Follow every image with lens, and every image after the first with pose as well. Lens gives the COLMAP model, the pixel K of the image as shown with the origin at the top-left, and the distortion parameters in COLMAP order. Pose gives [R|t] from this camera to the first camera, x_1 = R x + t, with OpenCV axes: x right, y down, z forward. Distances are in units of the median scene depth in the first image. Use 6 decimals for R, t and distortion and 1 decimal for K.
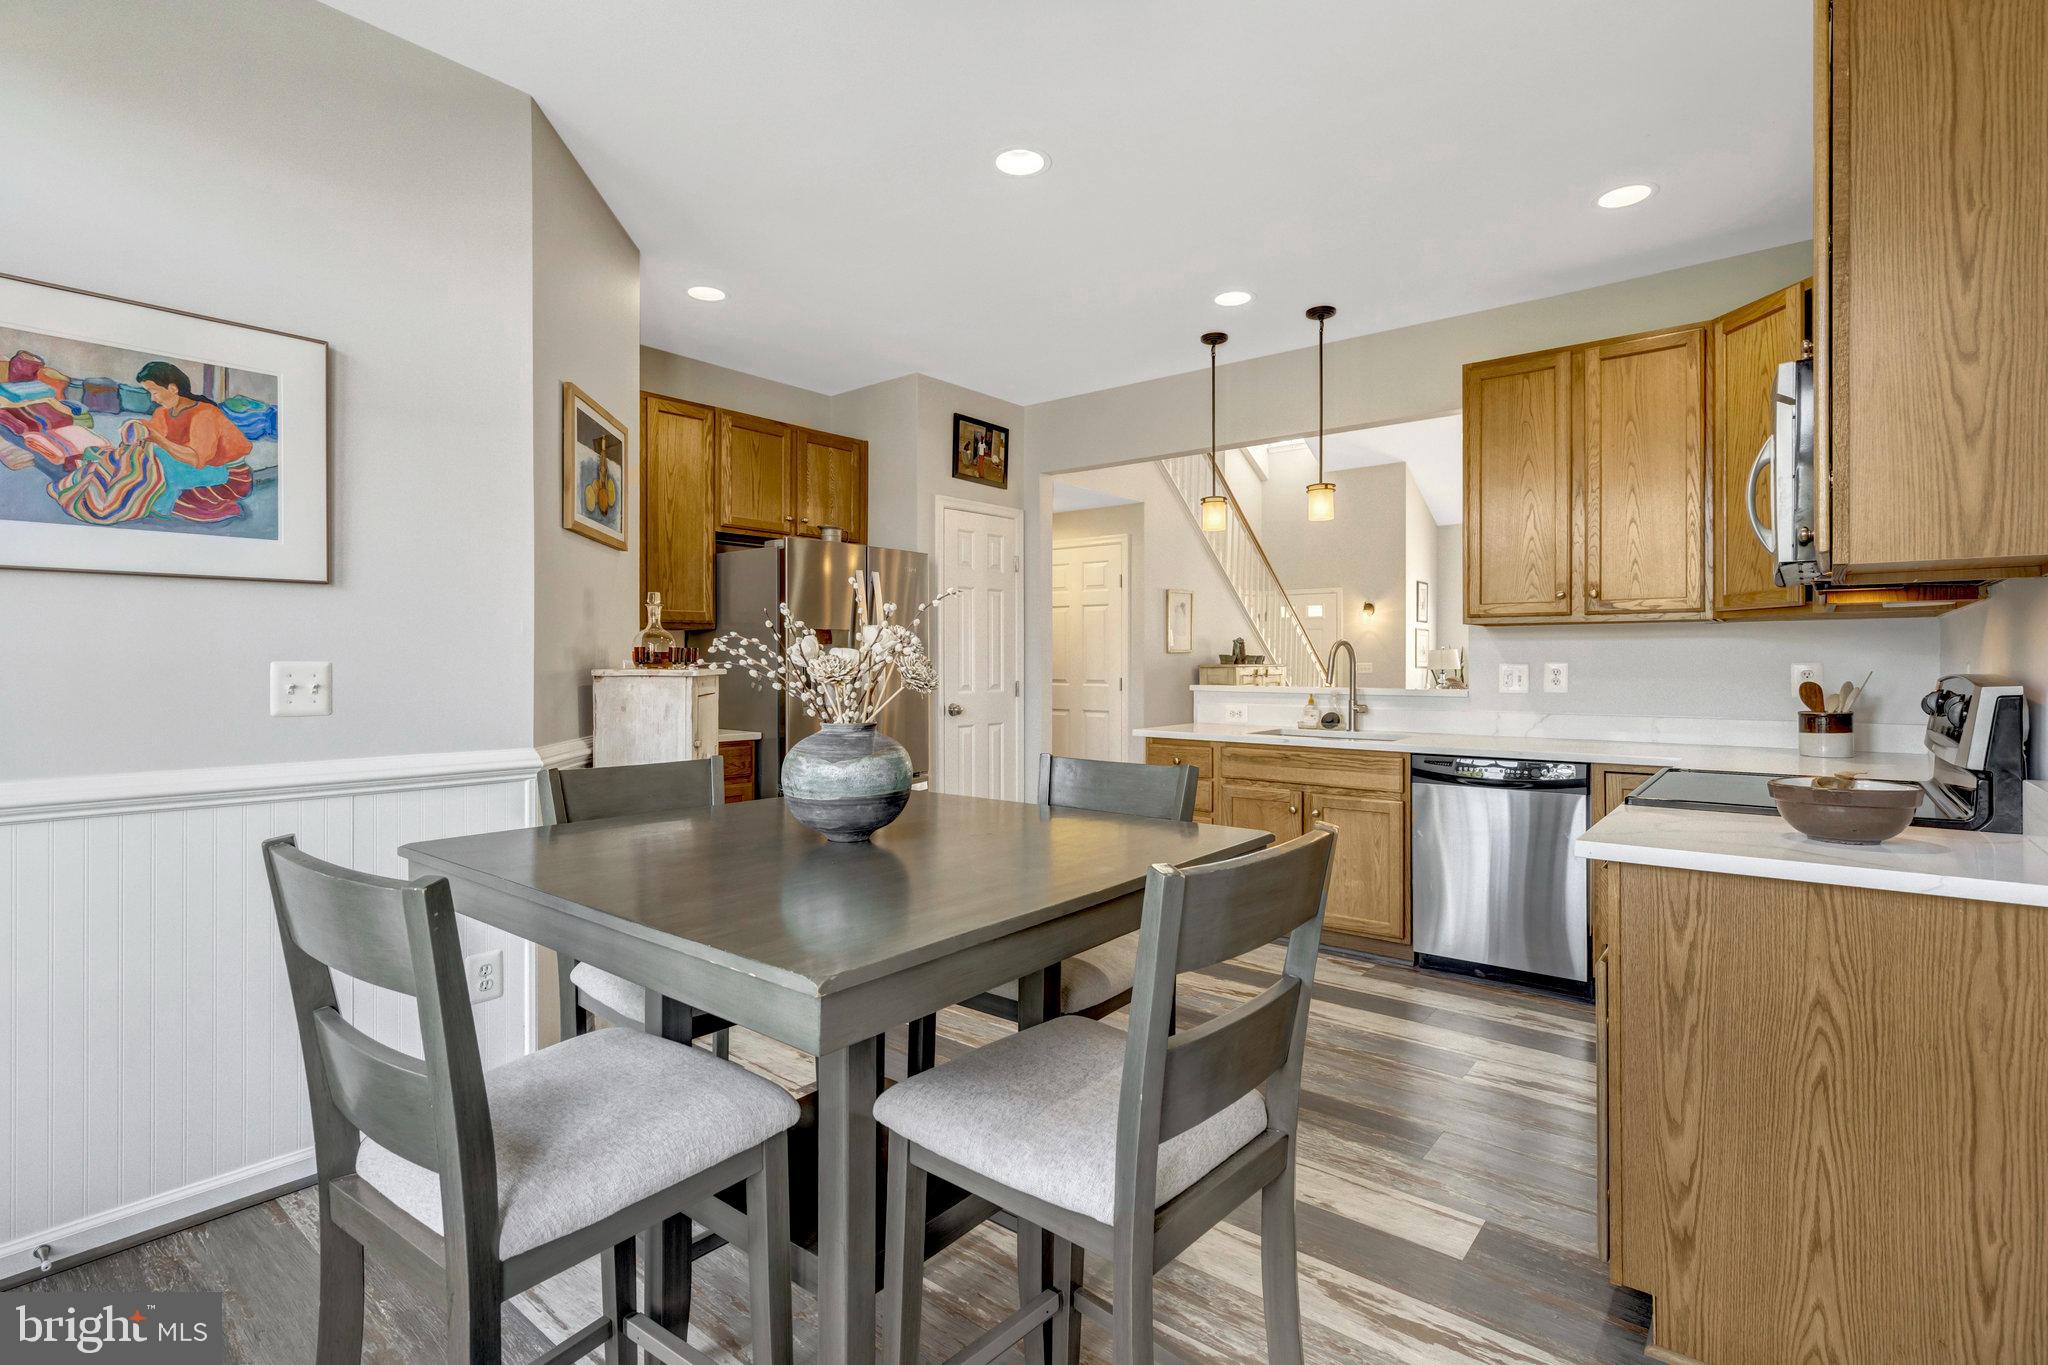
lens RADIAL K [[944.9, 0, 1026.9], [0, 944.9, 671.2], [0, 0, 1]] dist [-0.003863, 0.002380]
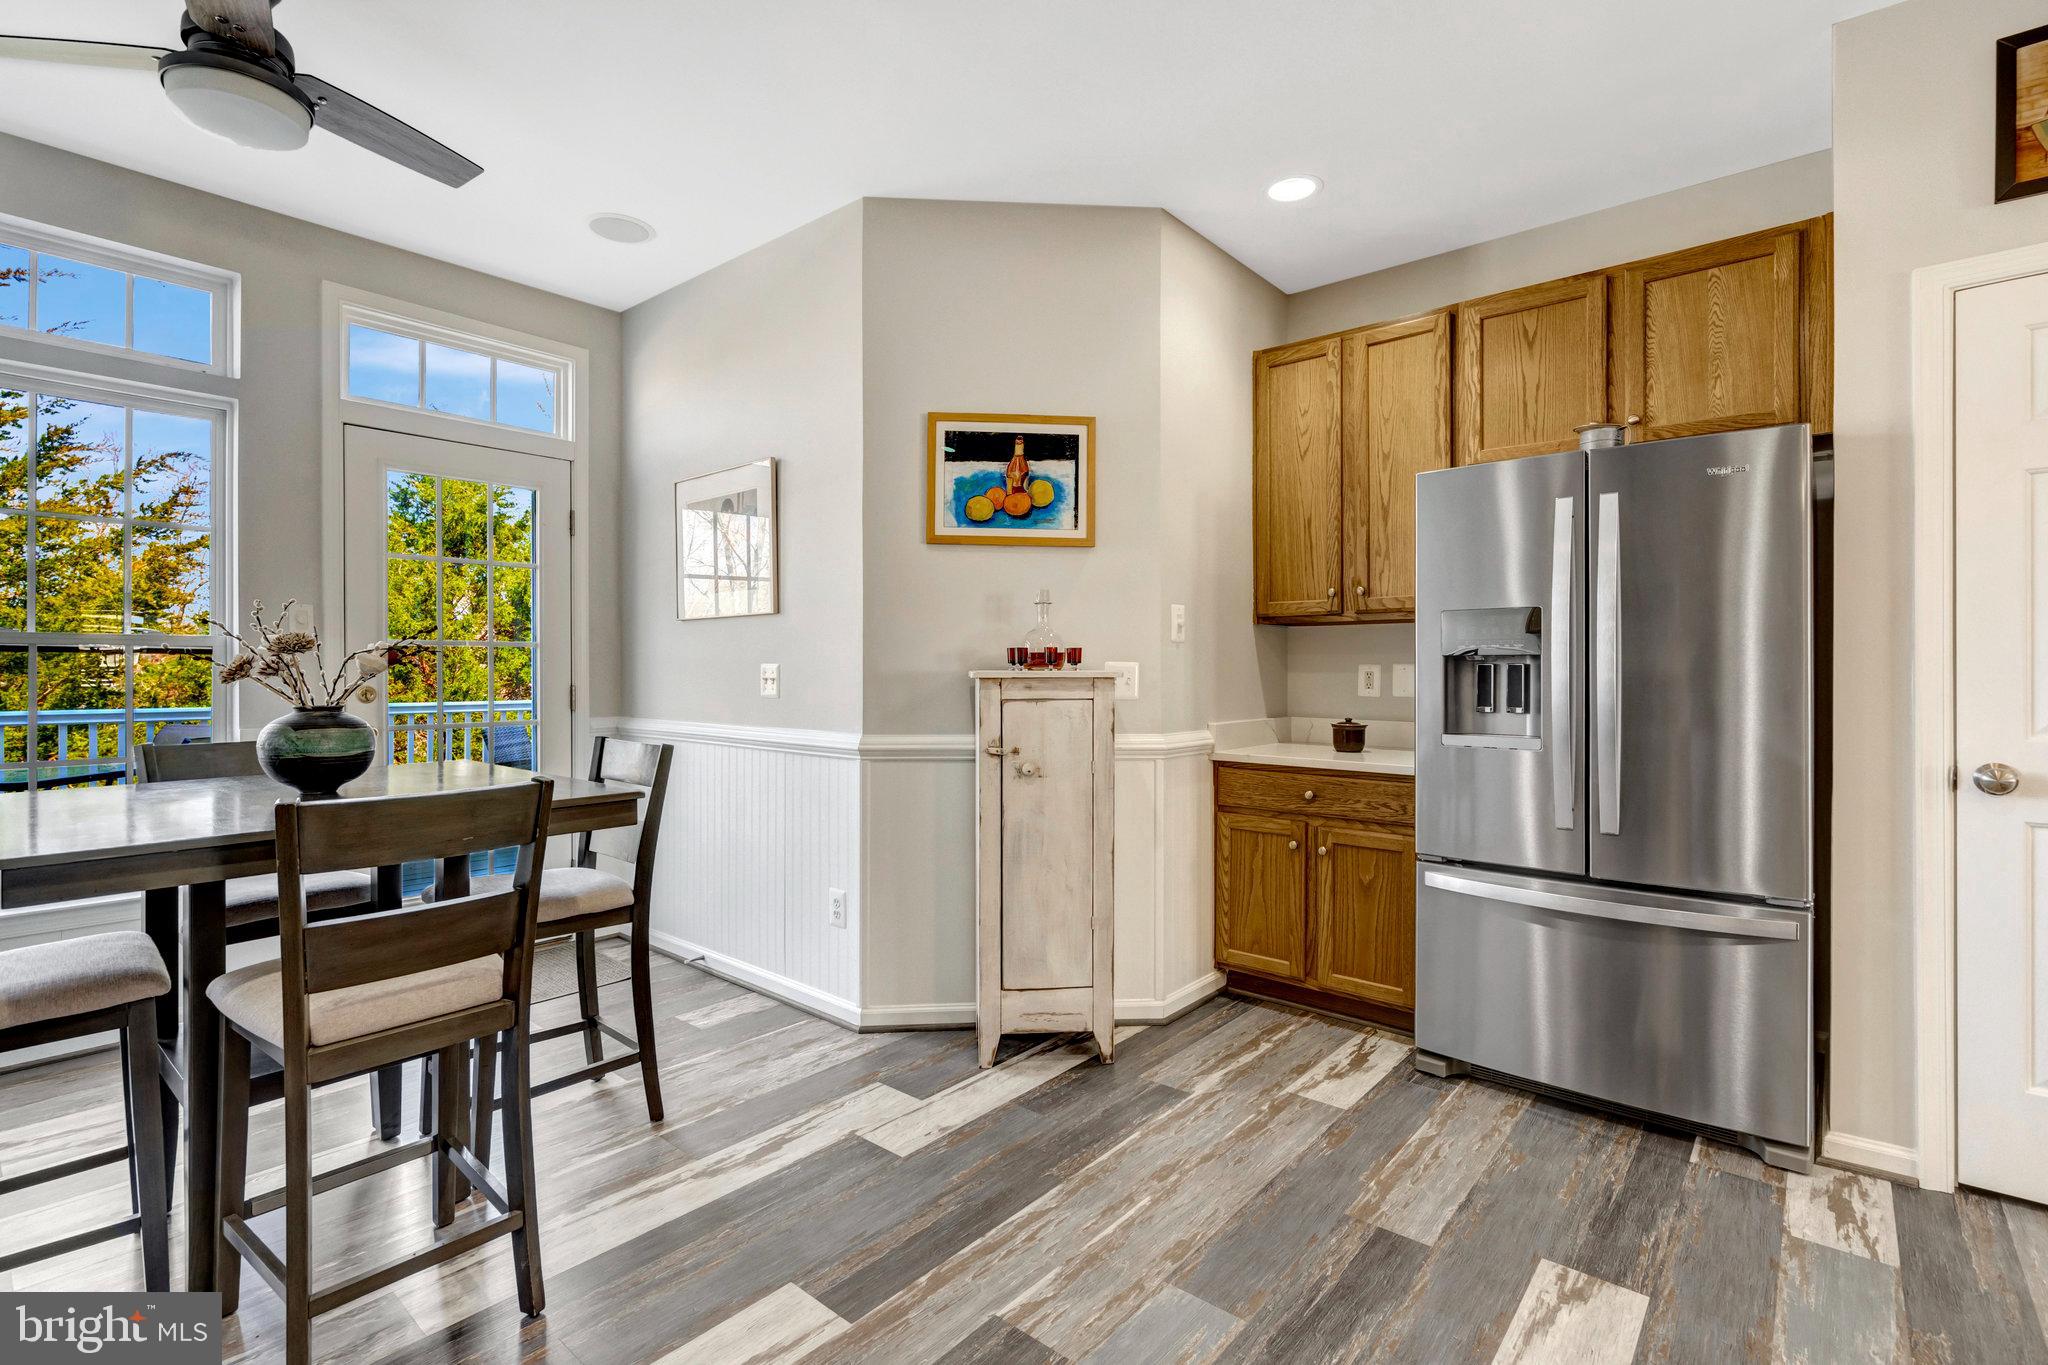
lens RADIAL K [[944.9, 0, 1018.2], [0, 944.9, 670.0], [0, 0, 1]] dist [-0.003863, 0.002380]
pose [[-0.013720, 0.002021, -0.999904, 0.742885], [-0.009462, 0.999953, 0.002151, -0.006232], [0.999861, 0.009491, -0.013700, 1.321806]]
